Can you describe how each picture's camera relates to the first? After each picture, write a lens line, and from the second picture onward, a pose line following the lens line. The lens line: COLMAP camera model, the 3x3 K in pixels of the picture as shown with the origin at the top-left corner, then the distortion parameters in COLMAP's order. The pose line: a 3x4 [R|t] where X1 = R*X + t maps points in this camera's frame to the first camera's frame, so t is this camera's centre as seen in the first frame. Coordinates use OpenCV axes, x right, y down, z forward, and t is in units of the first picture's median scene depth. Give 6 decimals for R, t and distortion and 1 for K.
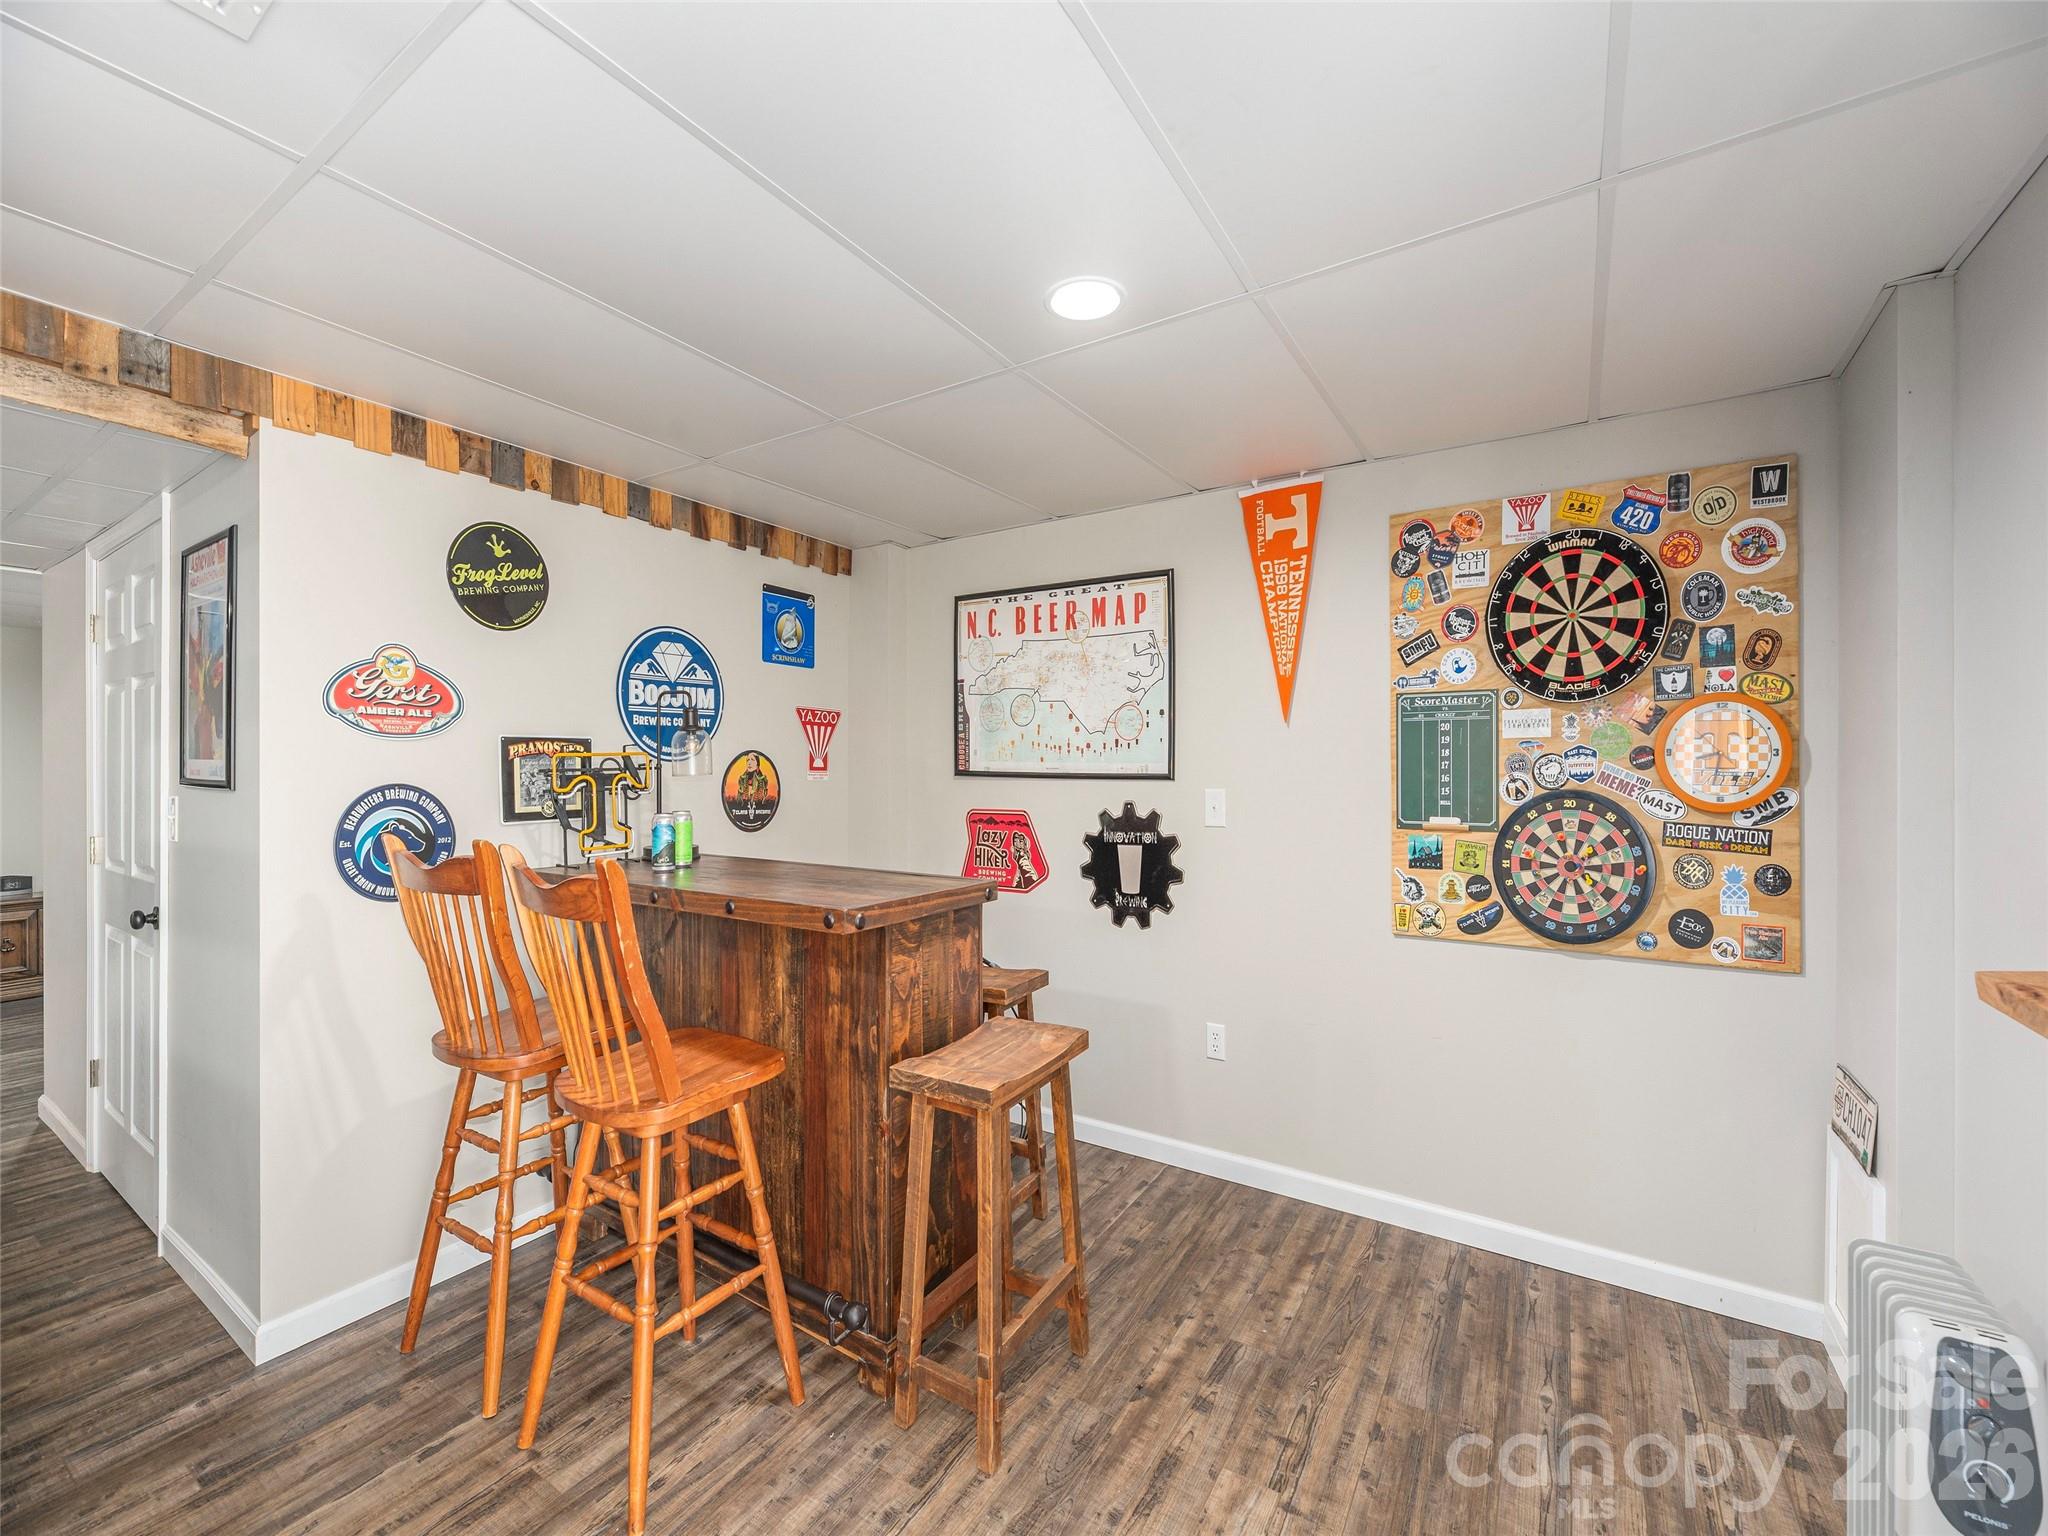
lens RADIAL K [[827.0, 0, 1027.1], [0, 827.0, 771.0], [0, 0, 1]] dist [-0.004034, 0.000350]
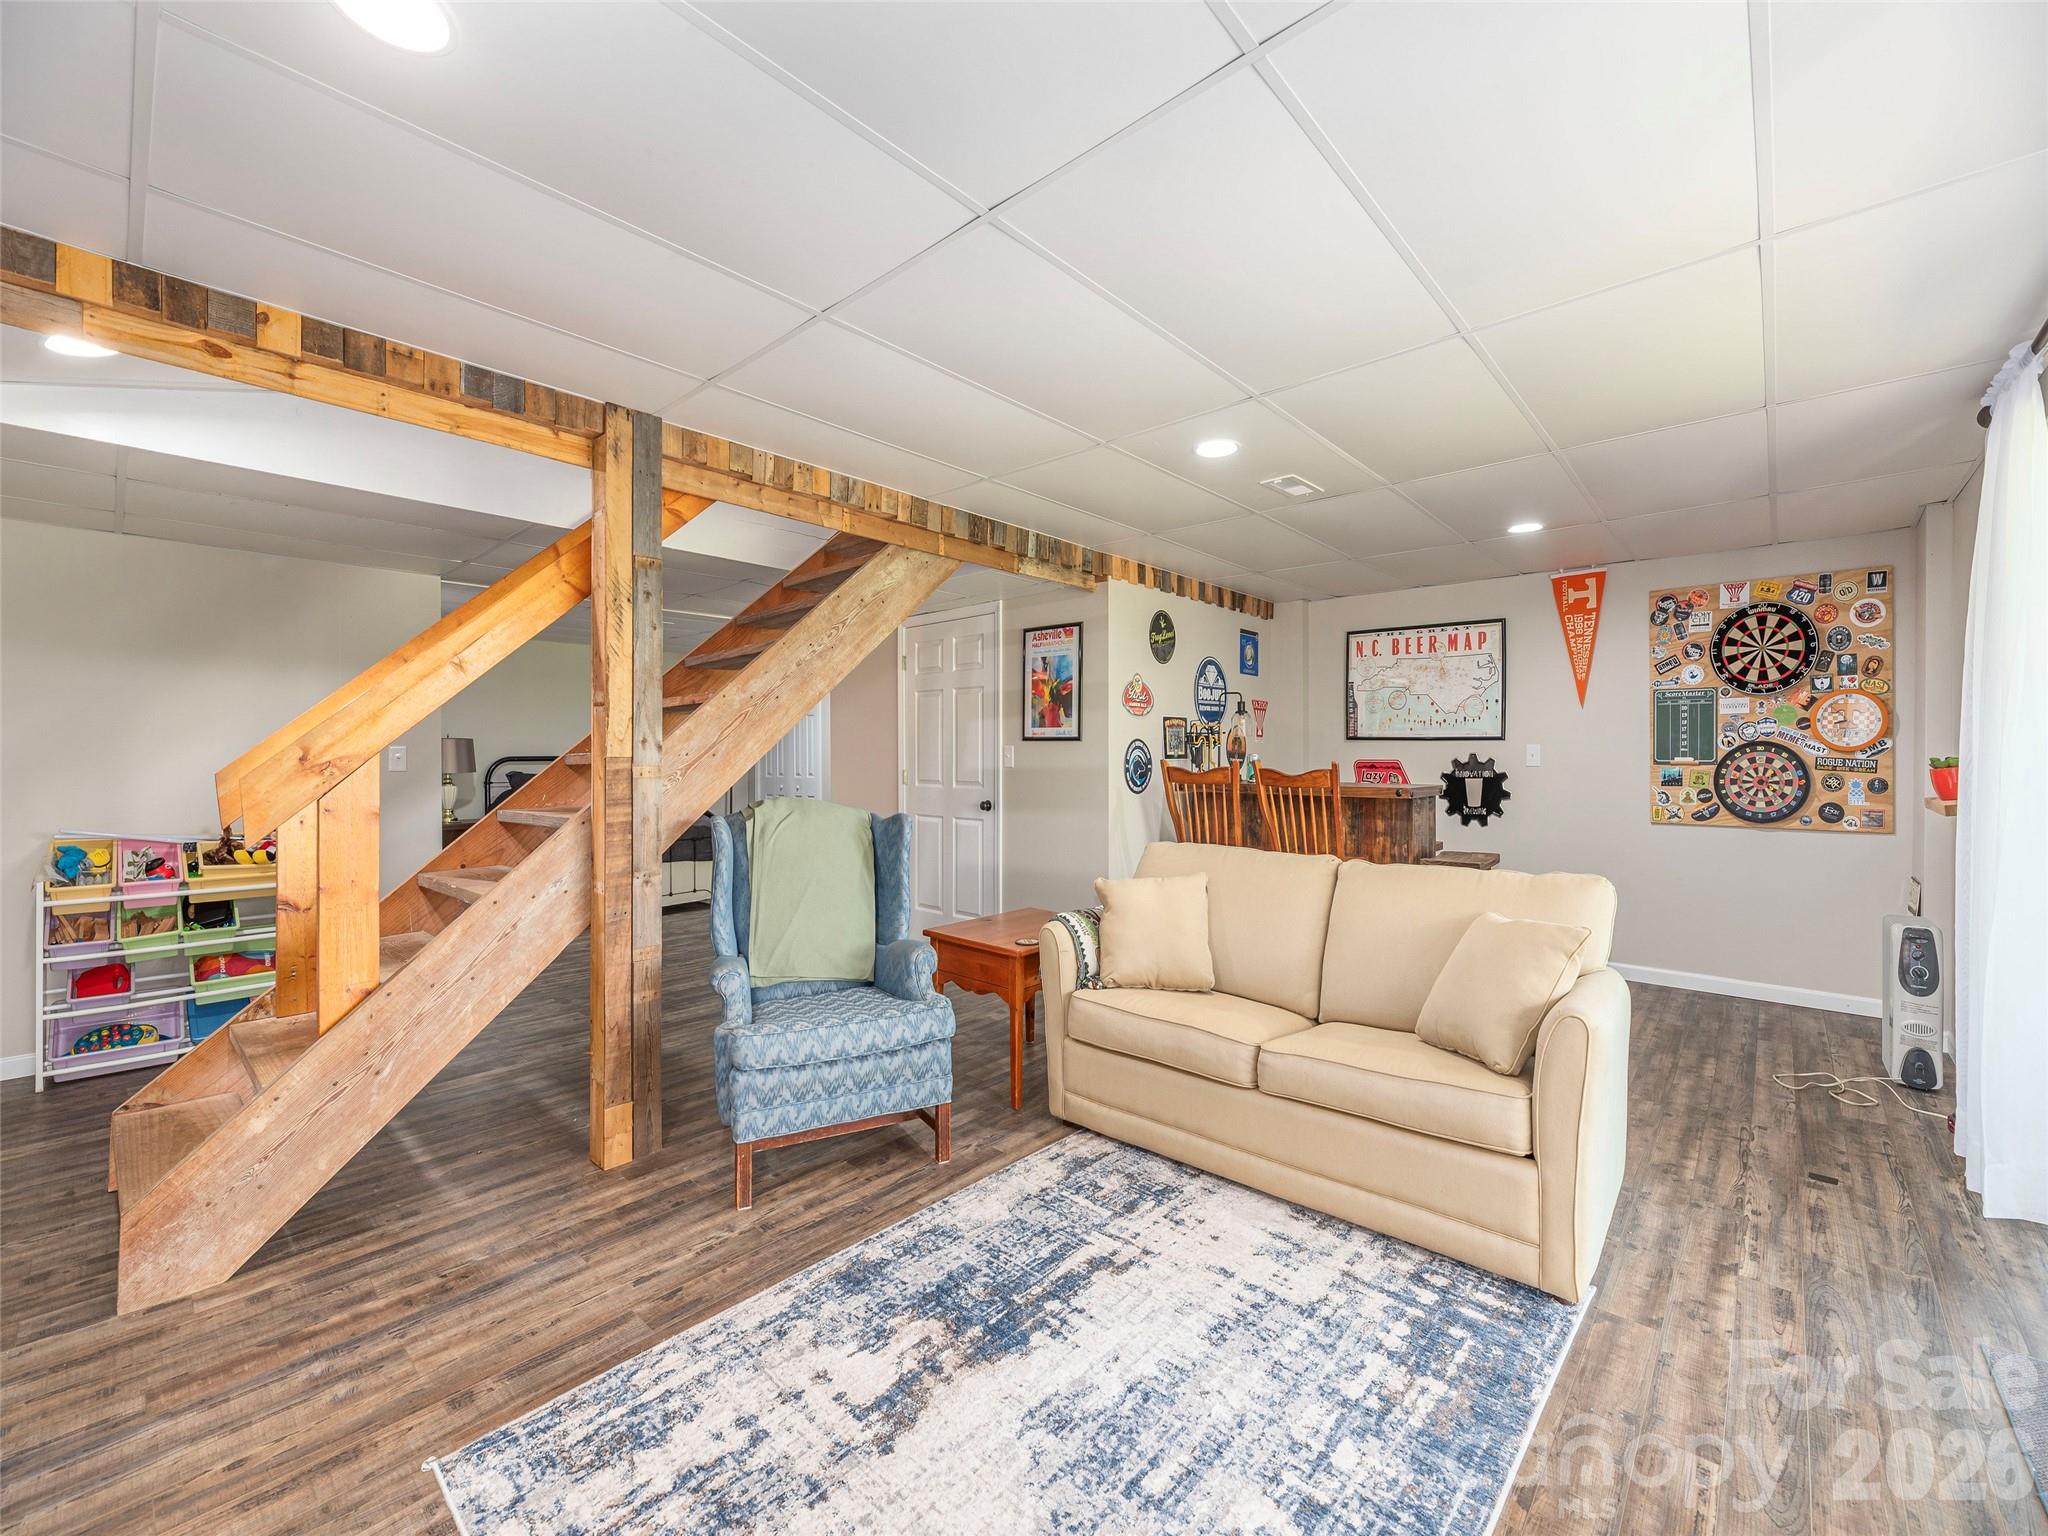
lens RADIAL K [[827.0, 0, 1022.4], [0, 827.0, 757.8], [0, 0, 1]] dist [-0.004034, 0.000350]
pose [[0.986628, 0.001550, -0.162978, -0.654264], [-0.001151, 0.999996, 0.002545, 0.054816], [0.162981, -0.002323, 0.986626, -1.061045]]
